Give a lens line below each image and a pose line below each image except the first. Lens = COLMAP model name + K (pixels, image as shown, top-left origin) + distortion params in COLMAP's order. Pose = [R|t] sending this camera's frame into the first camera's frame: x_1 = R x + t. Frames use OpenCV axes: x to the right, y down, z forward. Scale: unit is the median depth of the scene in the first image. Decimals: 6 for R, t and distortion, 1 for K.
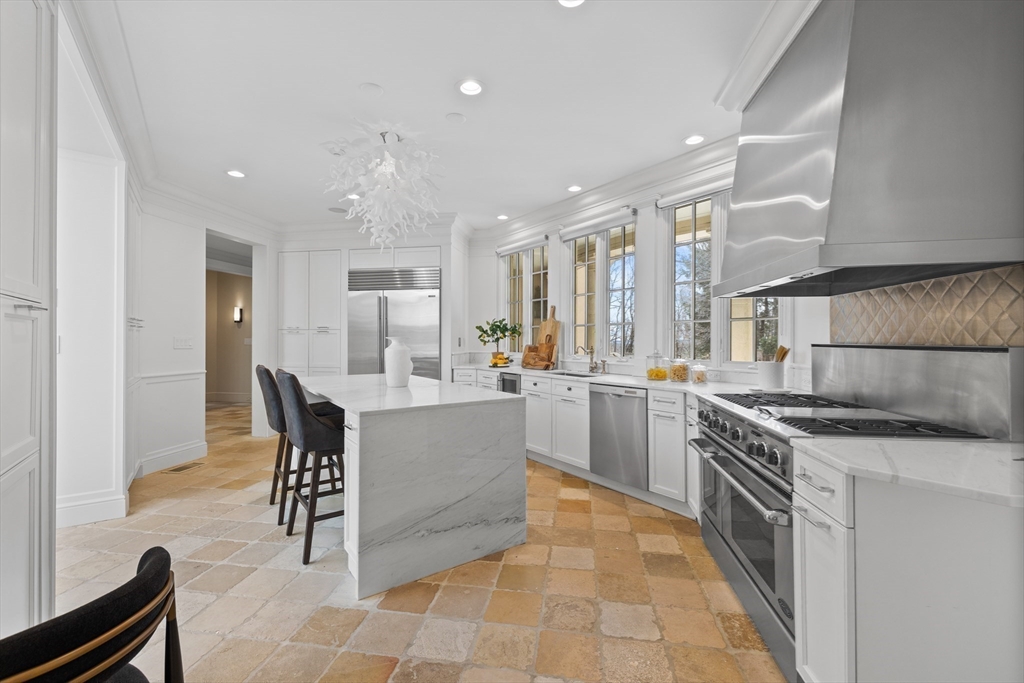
lens RADIAL K [[435.6, 0, 512.0], [0, 435.6, 341.5], [0, 0, 1]] dist [0.000775, 0.000128]
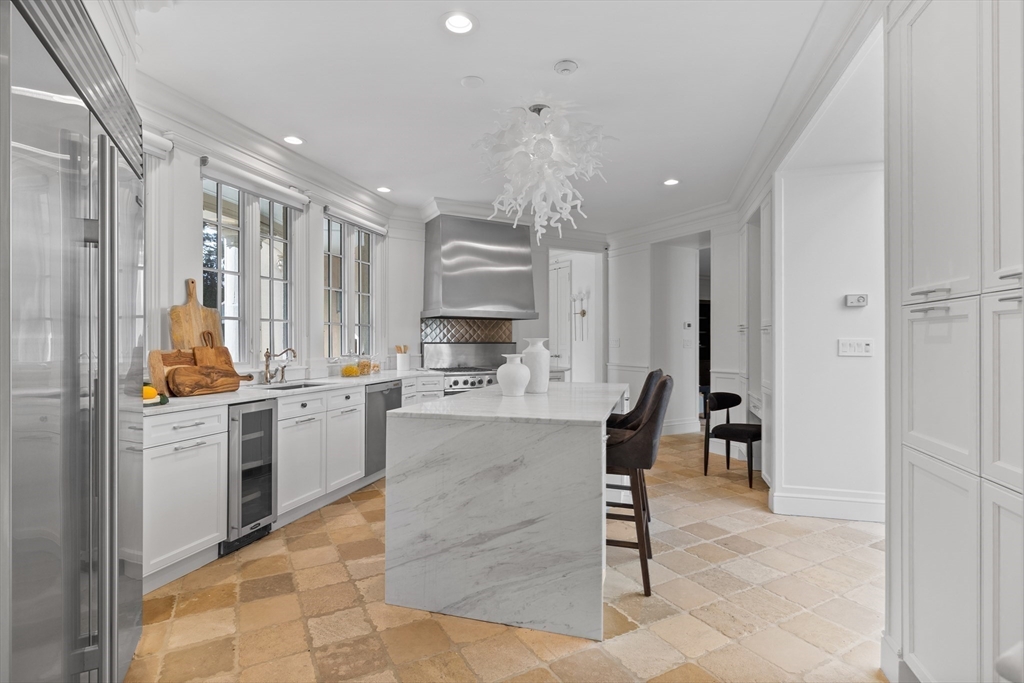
lens RADIAL K [[484.4, 0, 514.8], [0, 484.4, 337.6], [0, 0, 1]] dist [-0.004152, 0.000625]
pose [[-0.613742, 0.000586, 0.789507, -0.849130], [0.002615, 0.999996, 0.001291, -0.011044], [-0.789503, 0.002857, -0.613741, 1.357012]]
